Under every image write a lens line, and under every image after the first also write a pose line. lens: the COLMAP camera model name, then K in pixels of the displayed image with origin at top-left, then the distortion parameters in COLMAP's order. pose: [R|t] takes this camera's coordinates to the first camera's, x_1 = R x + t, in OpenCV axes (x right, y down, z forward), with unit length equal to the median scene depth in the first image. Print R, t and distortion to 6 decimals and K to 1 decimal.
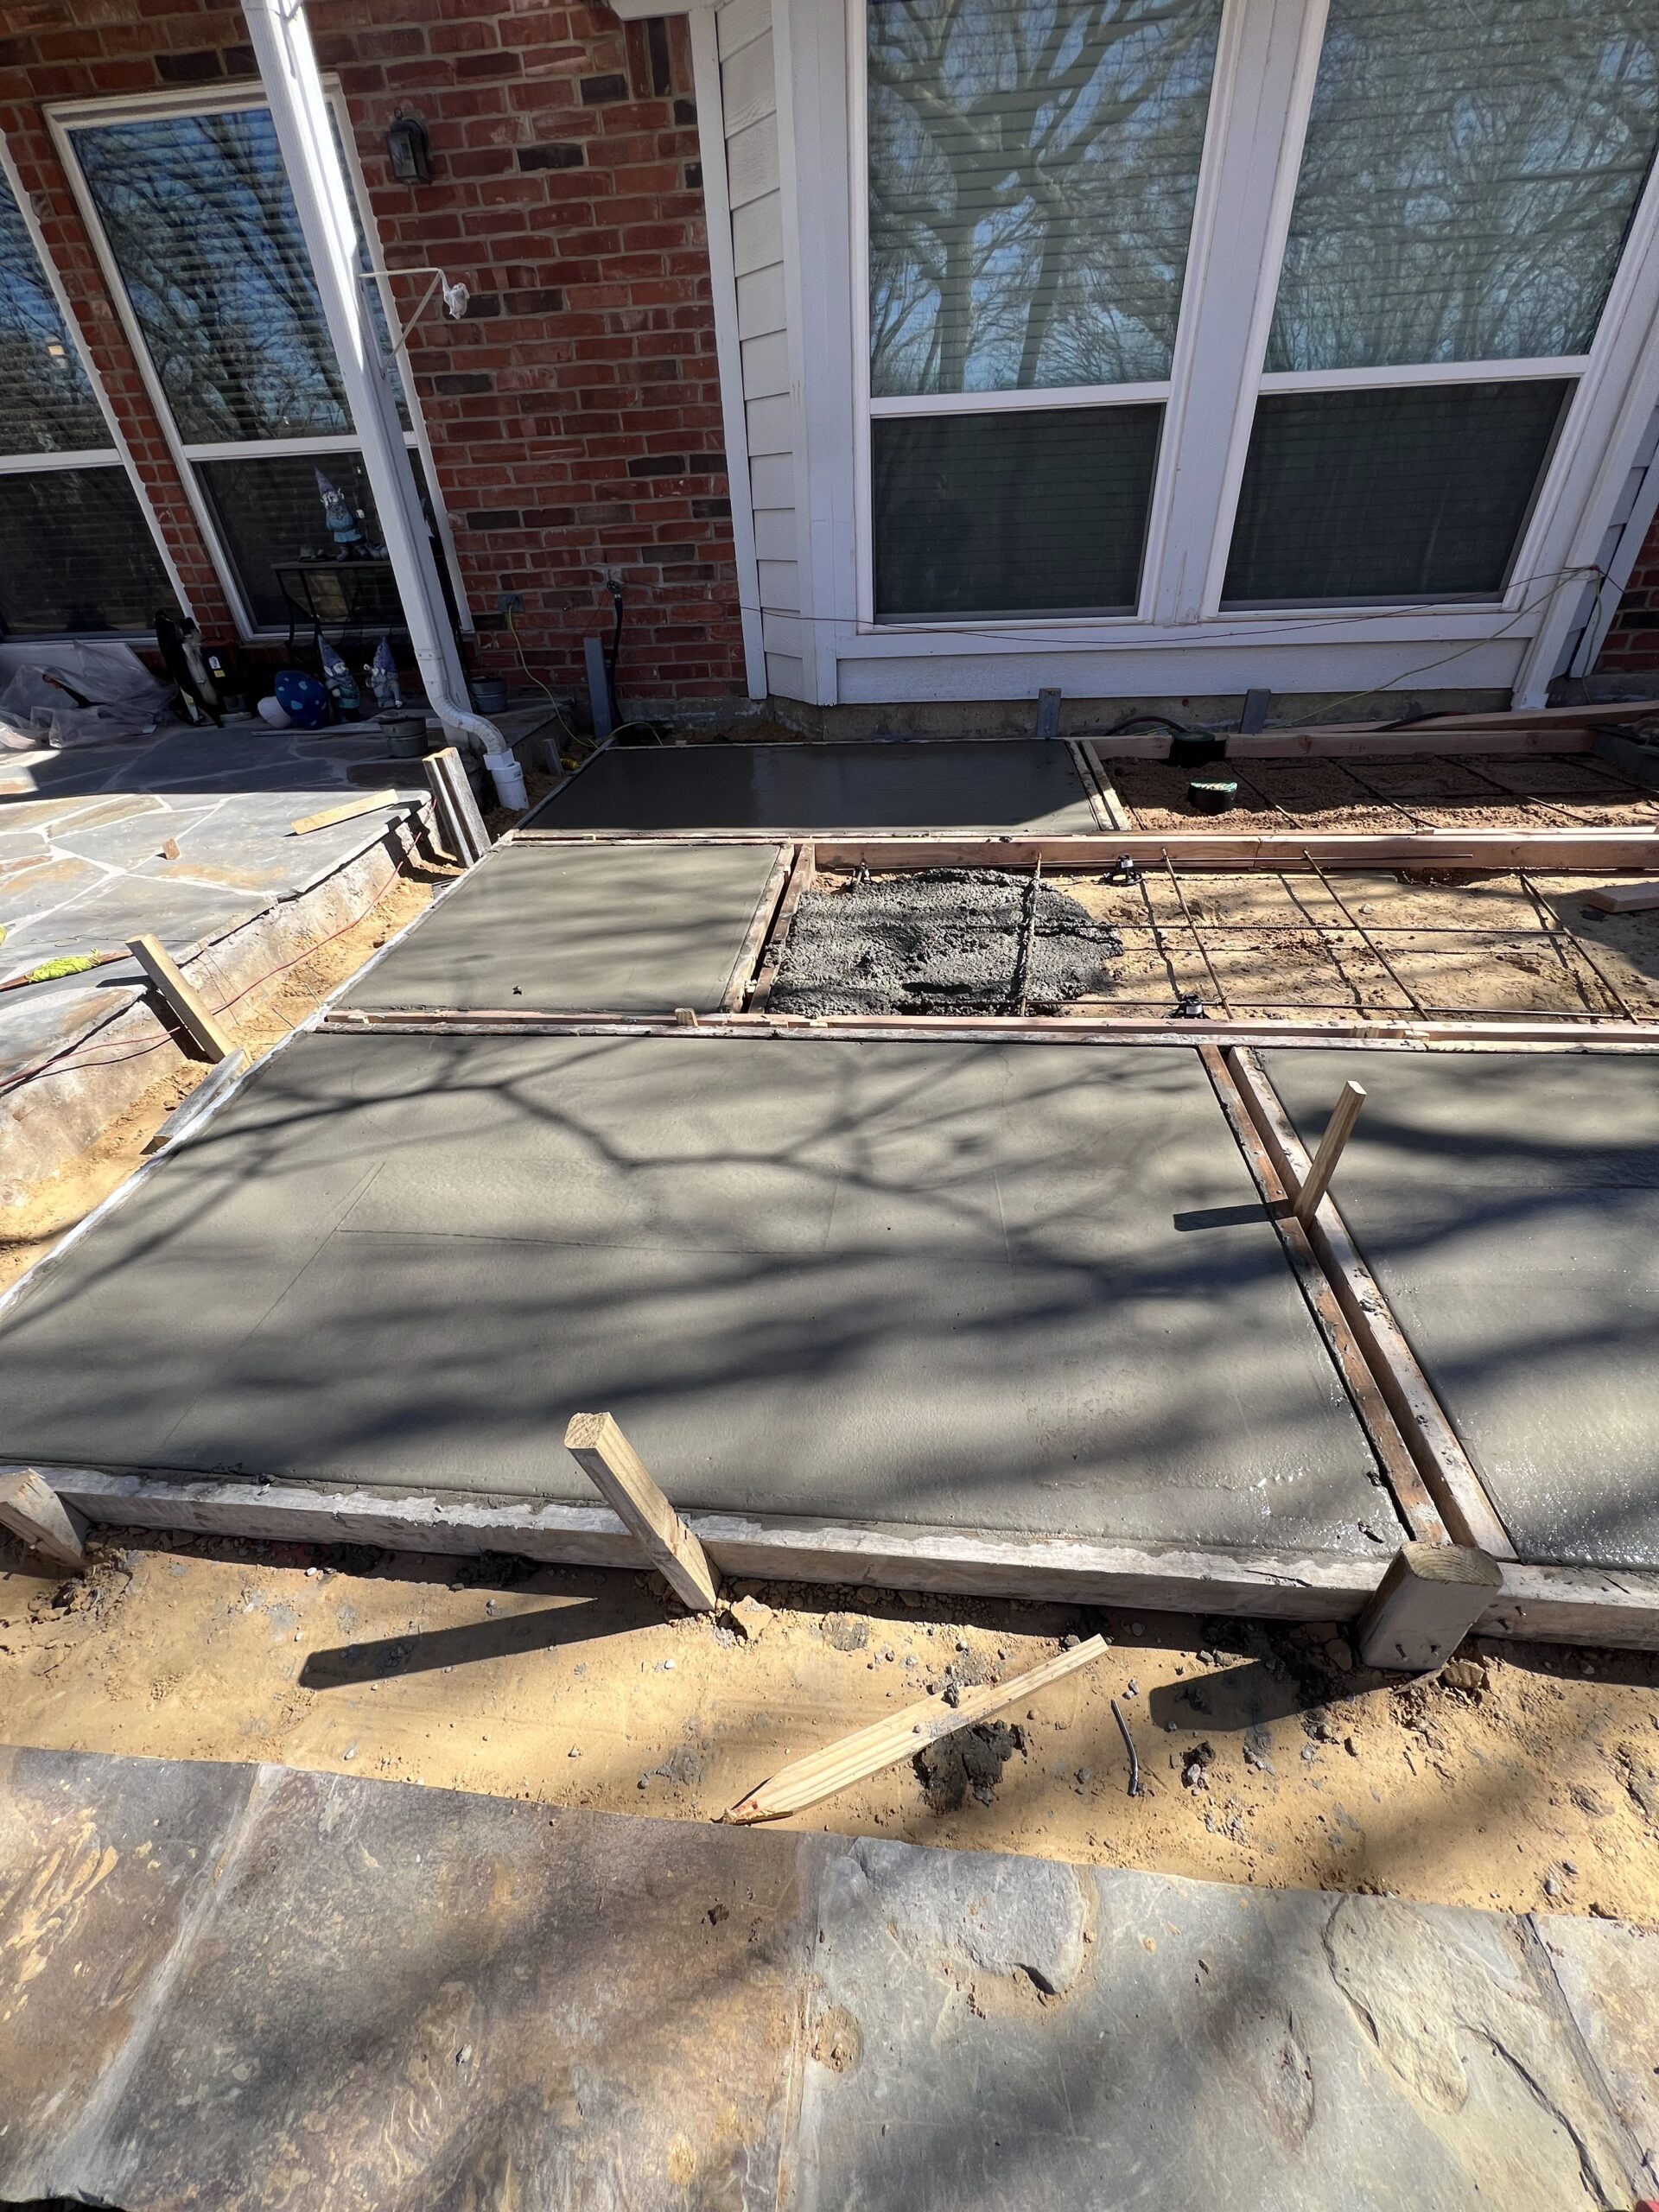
lens RADIAL K [[896.2, 0, 829.5], [0, 896.2, 1106.0], [0, 0, 1]] dist [-0.000978, 0.000525]
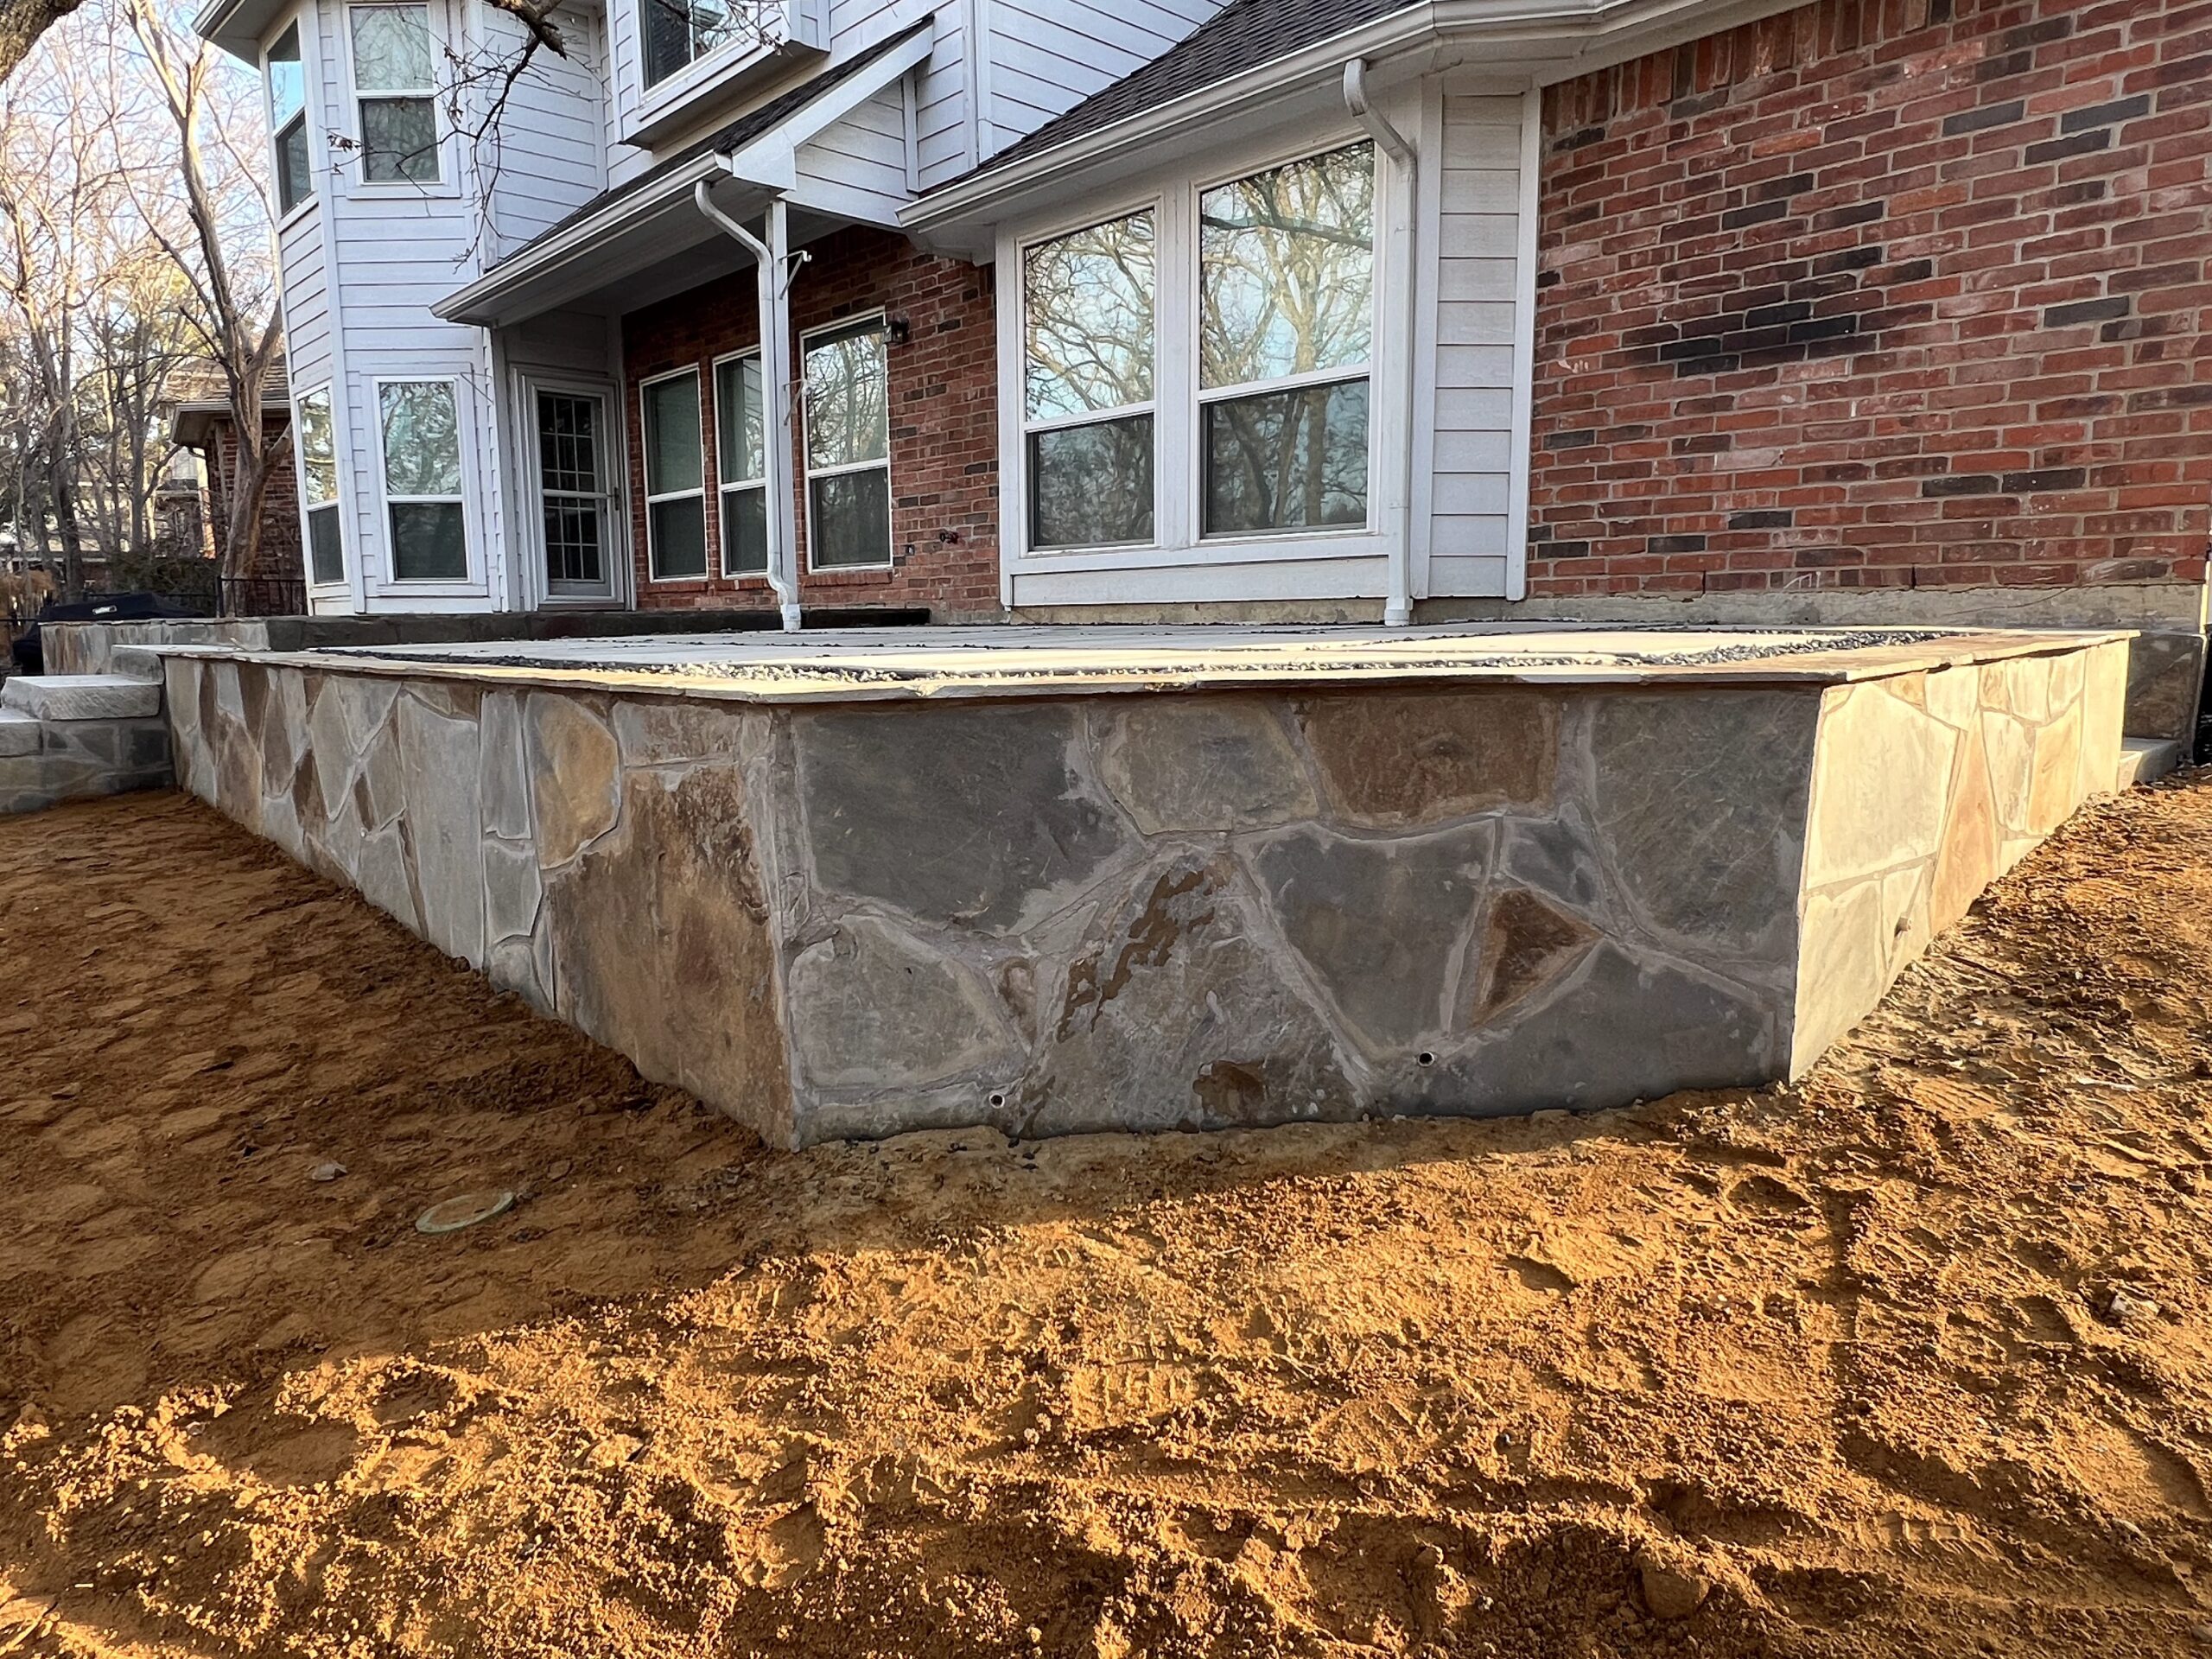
lens RADIAL K [[1387.4, 0, 1106.0], [0, 1387.4, 829.5], [0, 0, 1]] dist [-0.005048, -0.002322]
pose [[0.745233, 0.134853, -0.653026, 1.636701], [-0.409559, 0.865406, -0.288678, 0.424302], [0.526203, 0.482584, 0.700159, -0.252254]]
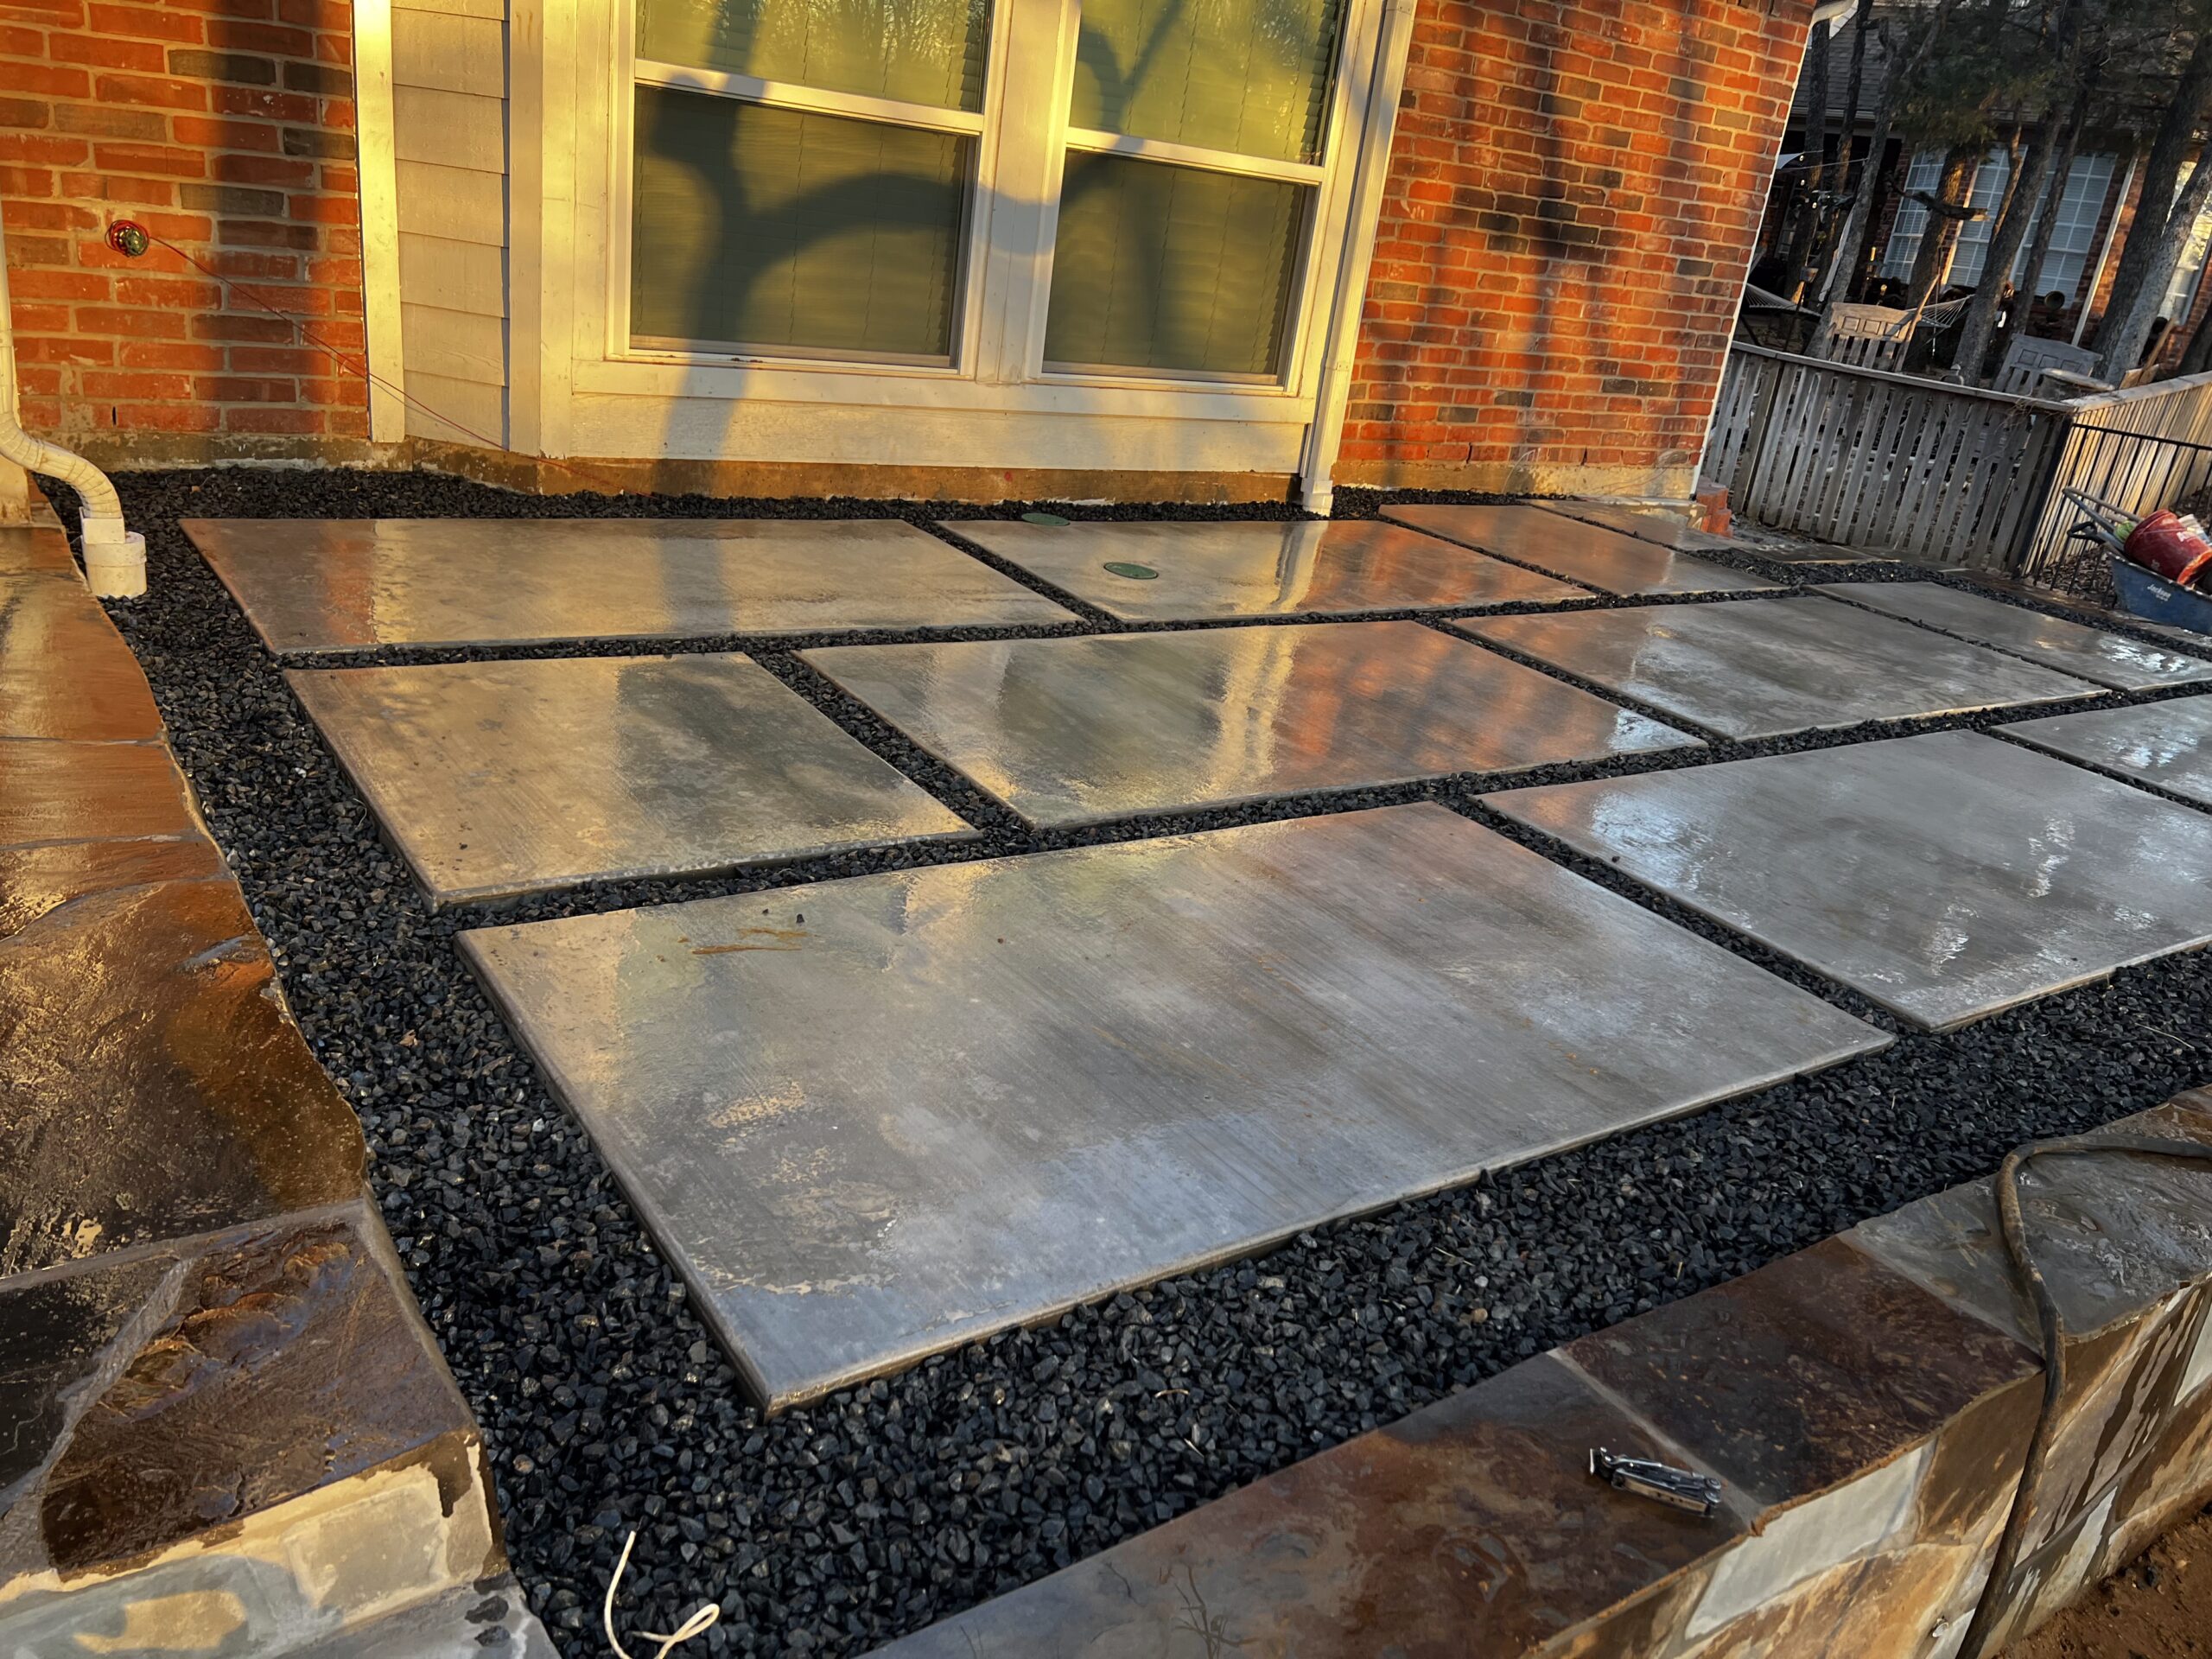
lens RADIAL K [[1689.1, 0, 1111.1], [0, 1689.1, 829.9], [0, 0, 1]] dist [0.025812, -0.014233]
pose [[0.745191, -0.102144, 0.658982, -0.558694], [0.246893, 0.960236, -0.130352, 0.062350], [-0.619463, 0.259835, 0.740777, -0.066786]]
